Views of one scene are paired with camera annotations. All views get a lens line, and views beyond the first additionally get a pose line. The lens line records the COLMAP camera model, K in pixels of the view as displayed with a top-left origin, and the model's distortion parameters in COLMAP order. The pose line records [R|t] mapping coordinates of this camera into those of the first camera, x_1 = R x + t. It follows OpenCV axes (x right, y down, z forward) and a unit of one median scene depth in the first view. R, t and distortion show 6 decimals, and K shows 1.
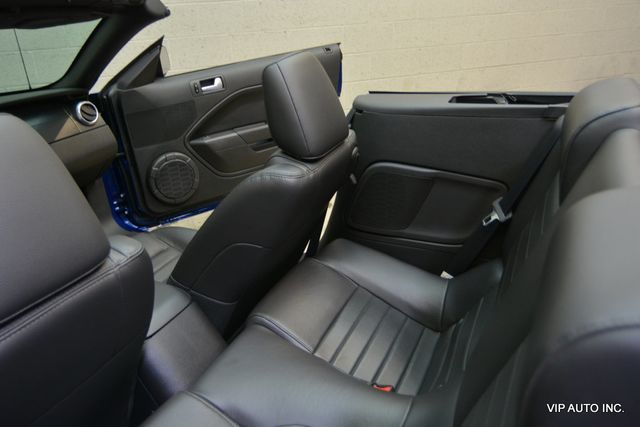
lens RADIAL K [[517.9, 0, 320.0], [0, 517.9, 213.5], [0, 0, 1]] dist [-0.030135, 0.014065]
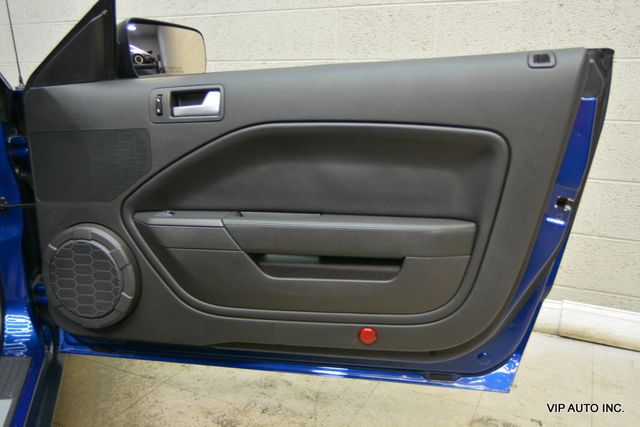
lens RADIAL K [[560.7, 0, 320.0], [0, 560.7, 213.5], [0, 0, 1]] dist [-0.017696, 0.024125]
pose [[0.682954, 0.220189, -0.696485, 0.222763], [-0.327785, 0.944476, -0.022827, -0.183717], [0.652787, 0.243887, 0.717208, 0.743761]]
